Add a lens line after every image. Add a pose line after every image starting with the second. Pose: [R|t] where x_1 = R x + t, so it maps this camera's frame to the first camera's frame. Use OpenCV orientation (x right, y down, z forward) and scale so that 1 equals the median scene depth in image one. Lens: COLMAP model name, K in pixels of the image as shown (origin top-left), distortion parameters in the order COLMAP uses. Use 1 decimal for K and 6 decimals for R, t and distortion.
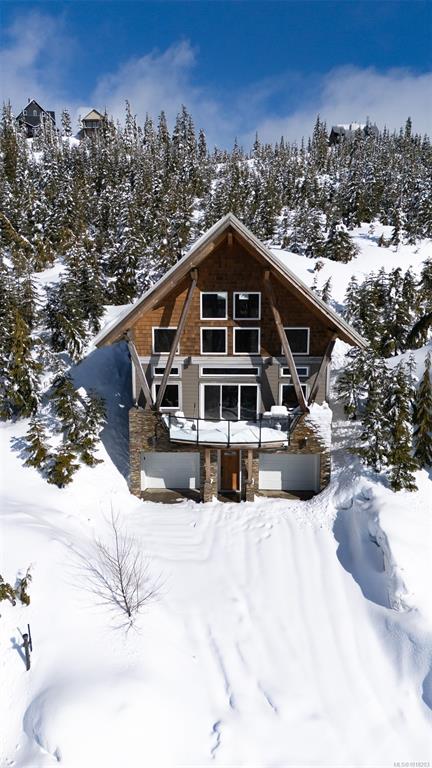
lens RADIAL K [[562.5, 0, 215.5], [0, 562.5, 381.0], [0, 0, 1]] dist [0.082315, -0.086113]
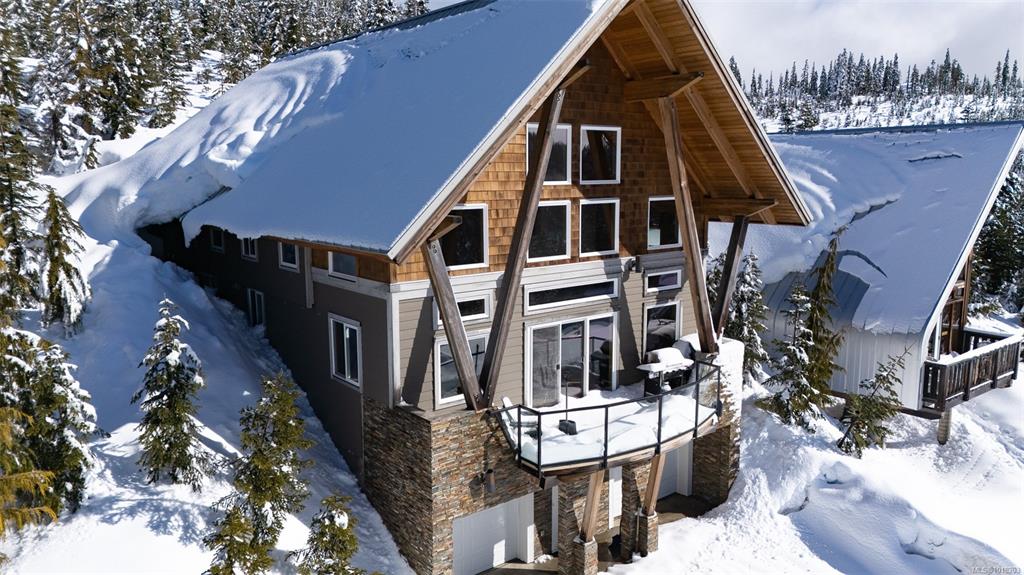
lens RADIAL K [[750.1, 0, 514.8], [0, 750.1, 282.4], [0, 0, 1]] dist [0.082315, -0.086113]
pose [[0.755018, -0.099099, 0.648172, -0.426896], [0.117427, 0.992968, 0.015030, -0.042166], [-0.645104, 0.064765, 0.761345, 0.554763]]
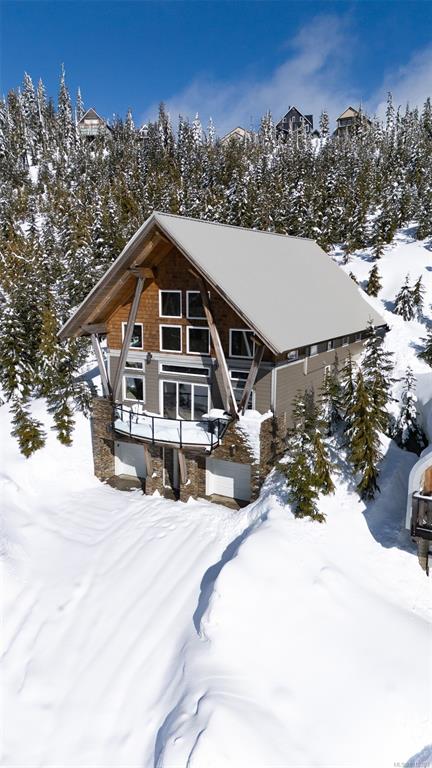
lens RADIAL K [[562.5, 0, 215.5], [0, 562.5, 381.0], [0, 0, 1]] dist [0.082315, -0.086113]
pose [[0.886852, 0.087671, -0.453659, 0.536281], [-0.086930, 0.995960, 0.022533, -0.025163], [0.453802, 0.019454, 0.890890, 0.136339]]
